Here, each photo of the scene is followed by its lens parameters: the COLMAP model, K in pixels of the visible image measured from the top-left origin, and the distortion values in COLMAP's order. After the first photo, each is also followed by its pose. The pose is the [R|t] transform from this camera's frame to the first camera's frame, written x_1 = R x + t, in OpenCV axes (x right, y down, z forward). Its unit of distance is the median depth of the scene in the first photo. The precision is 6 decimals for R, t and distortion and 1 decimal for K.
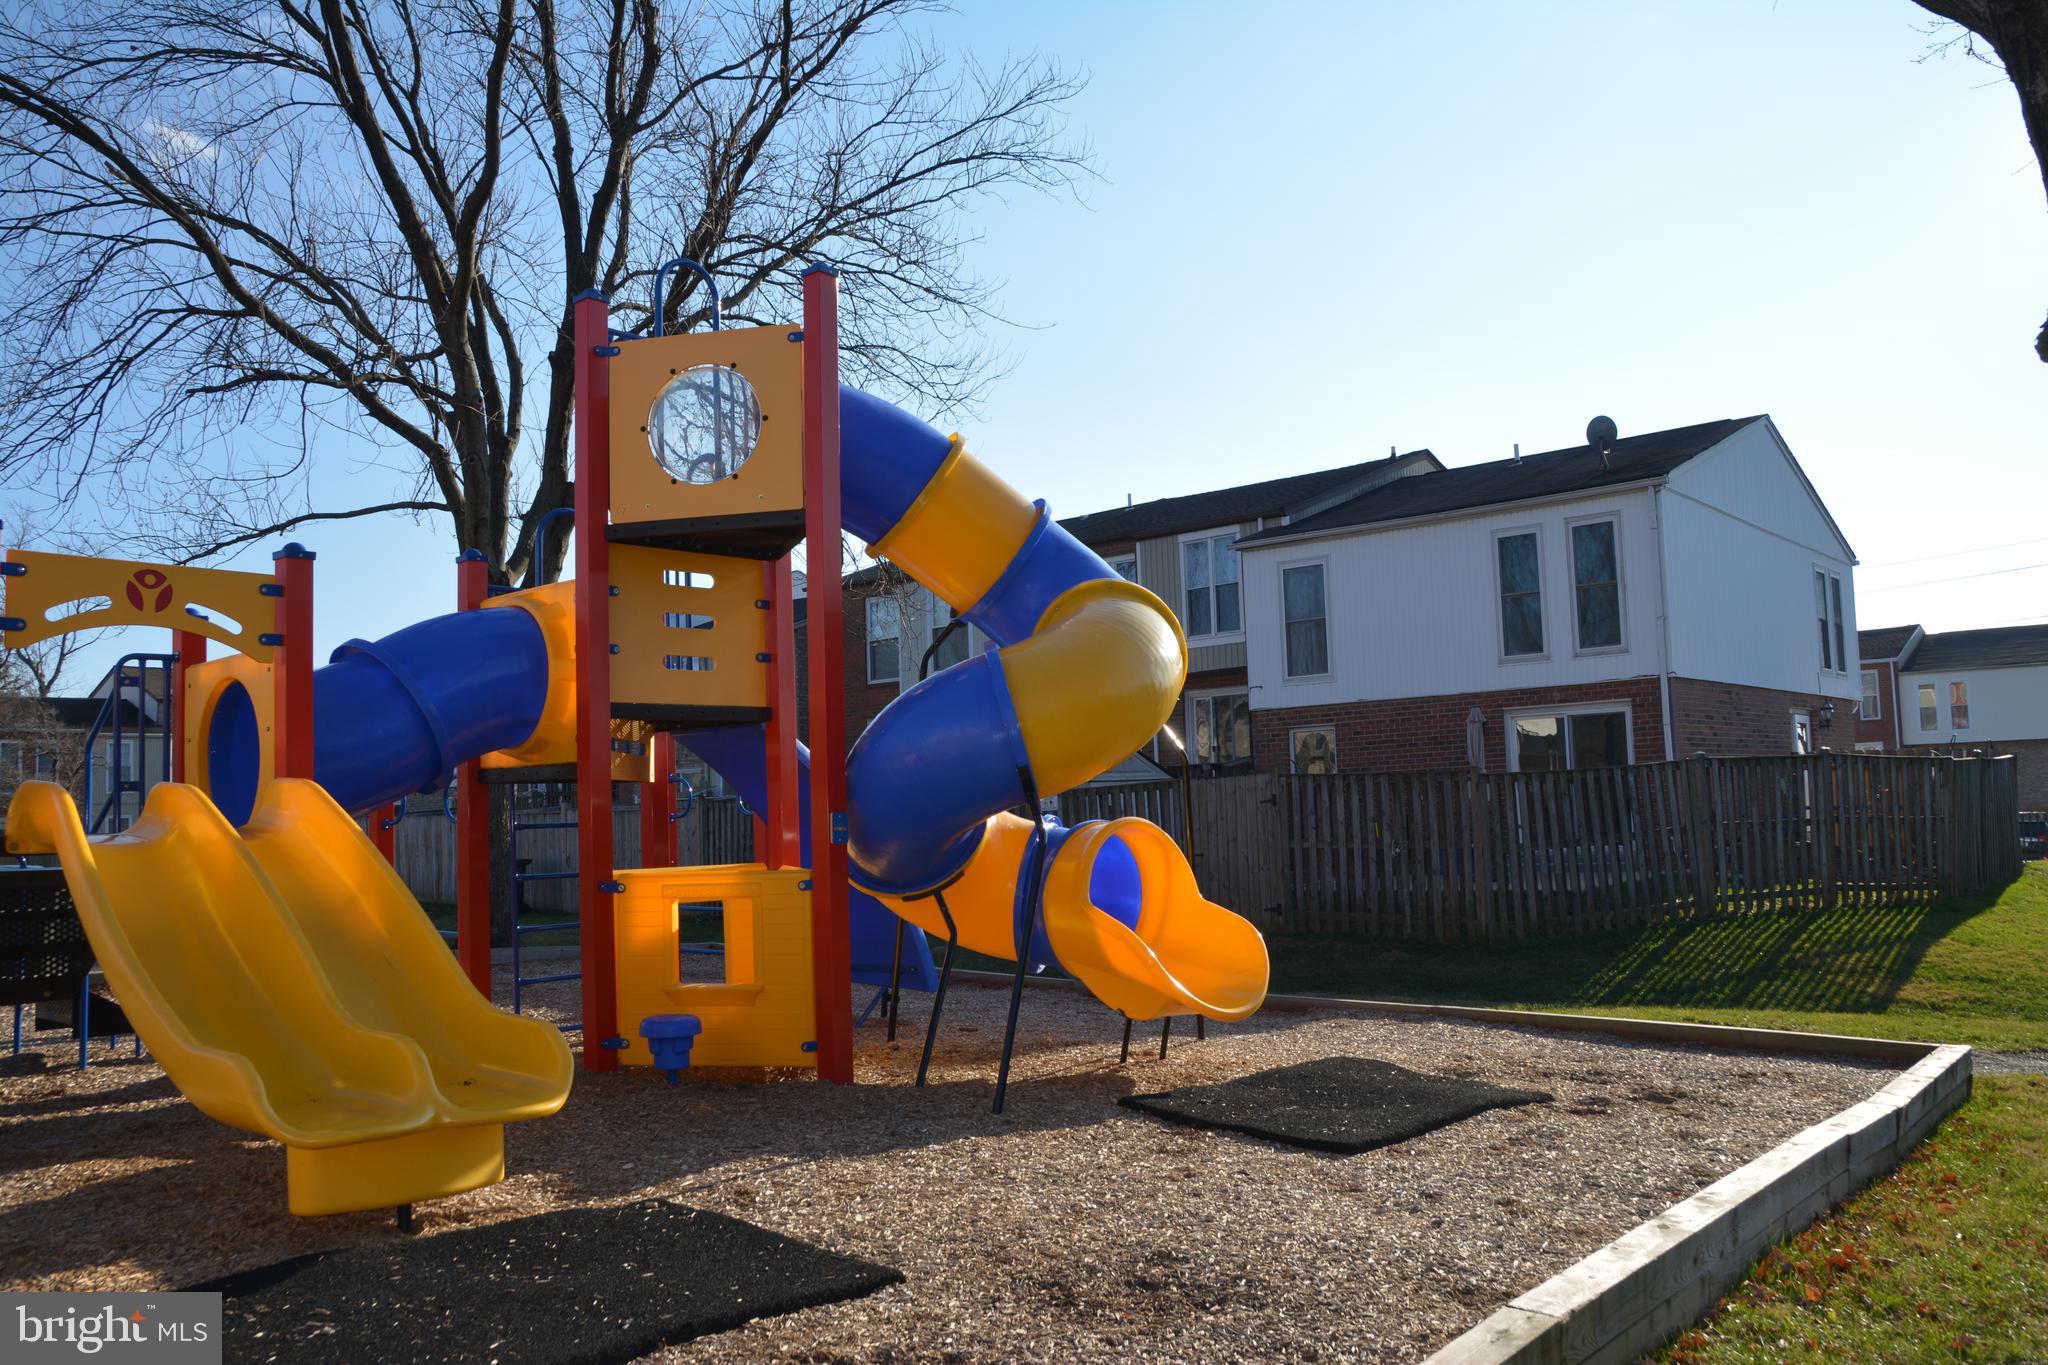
lens RADIAL K [[1536.1, 0, 1013.7], [0, 1536.1, 690.9], [0, 0, 1]] dist [-0.130403, 0.119059]
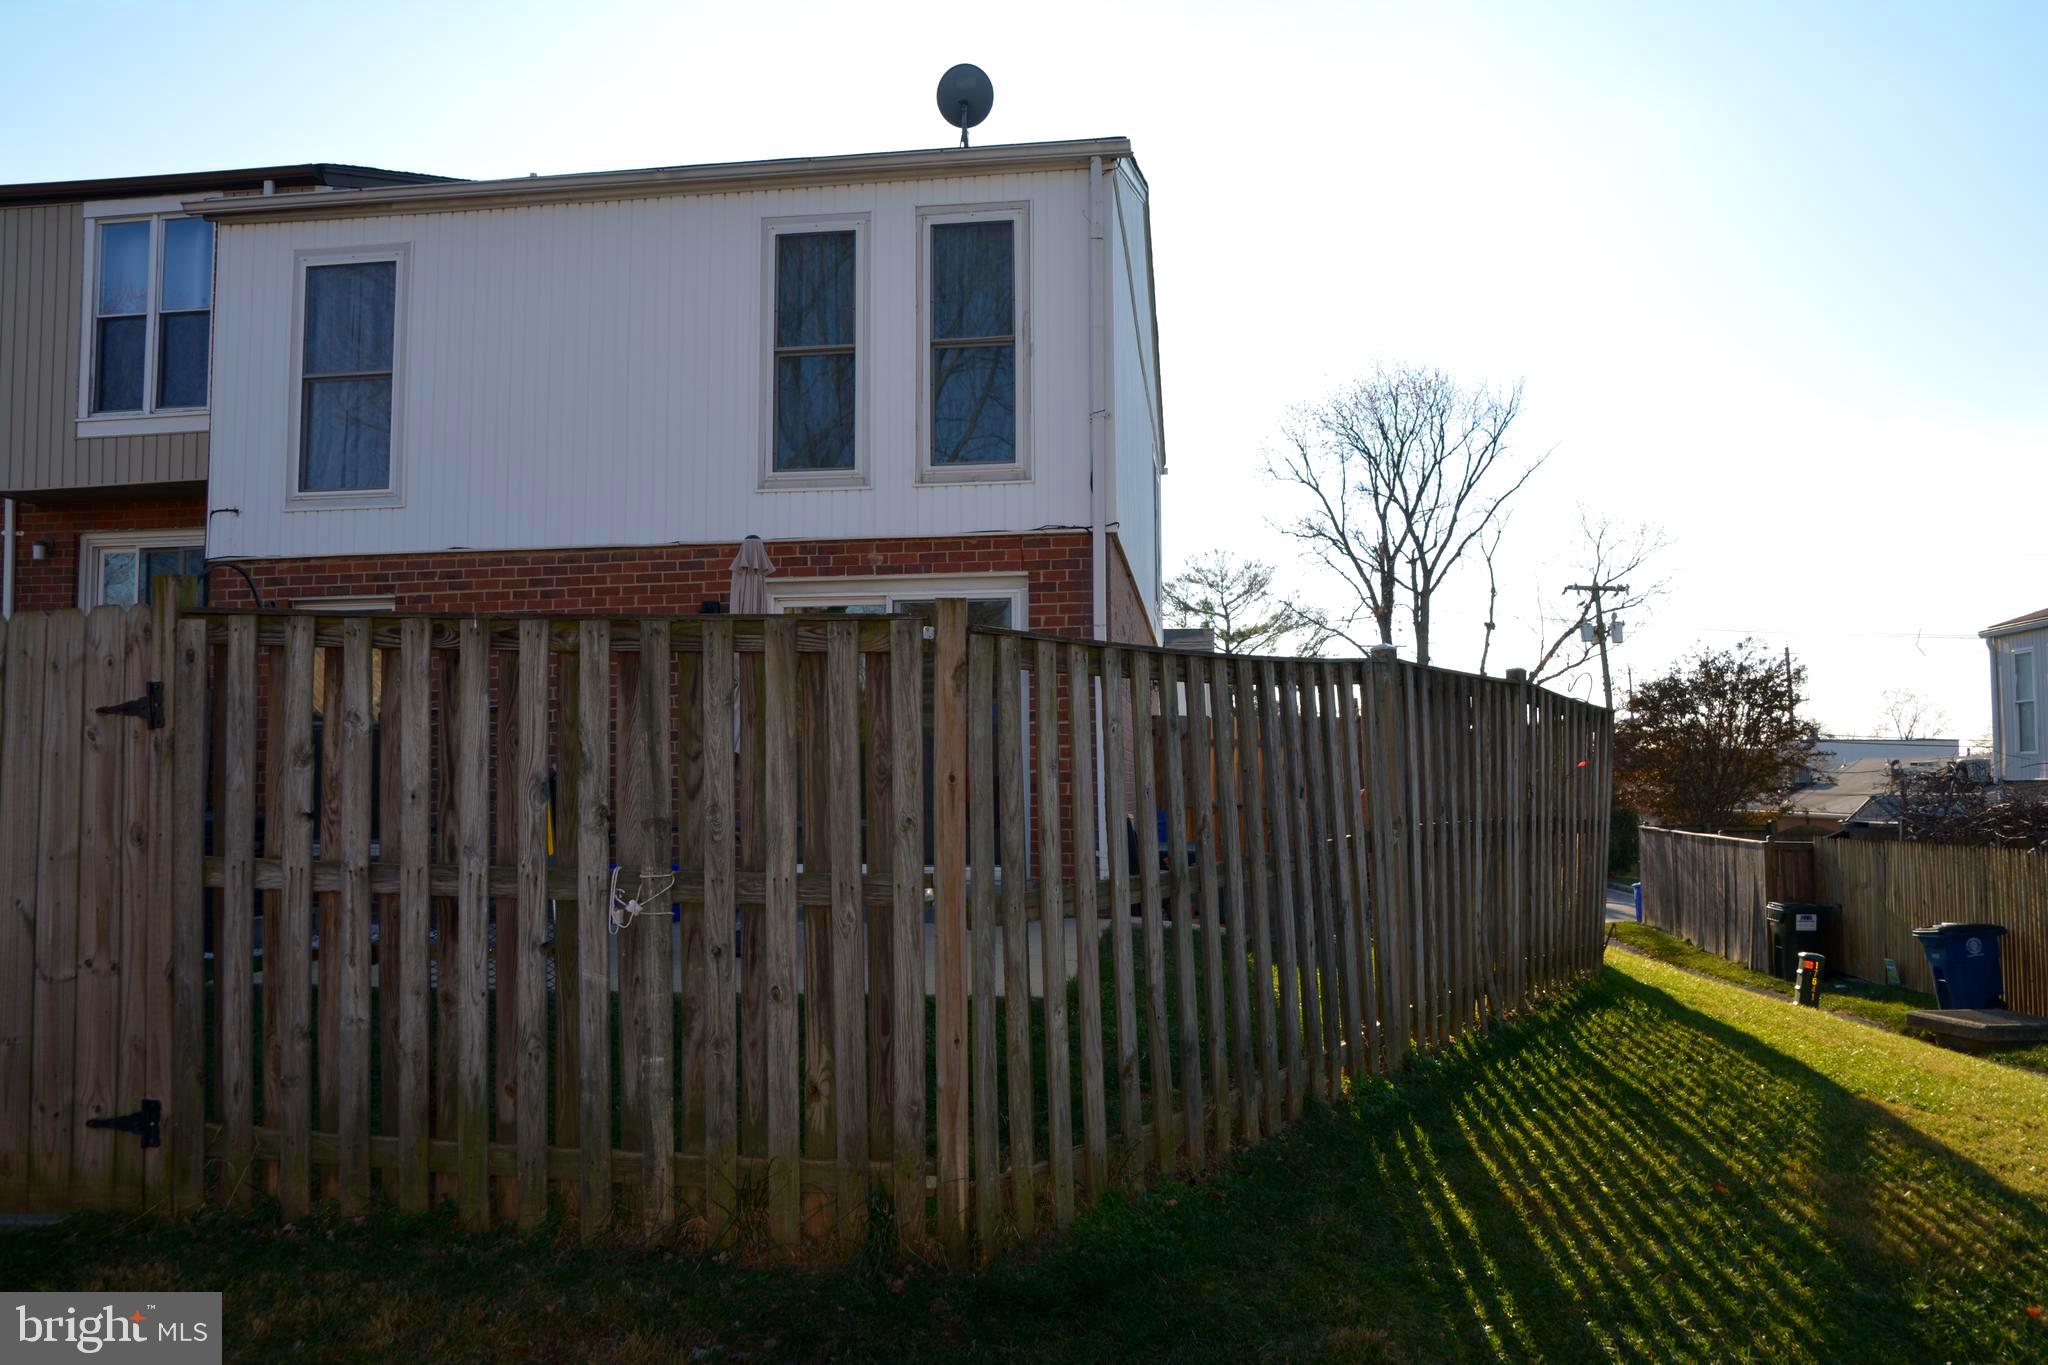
lens RADIAL K [[1536.1, 0, 1013.7], [0, 1536.1, 690.9], [0, 0, 1]] dist [-0.130403, 0.119059]
pose [[0.821854, 0.061651, 0.566352, 0.148108], [-0.063750, 0.997836, -0.016111, 0.064424], [-0.566120, -0.022864, 0.824006, 0.713100]]
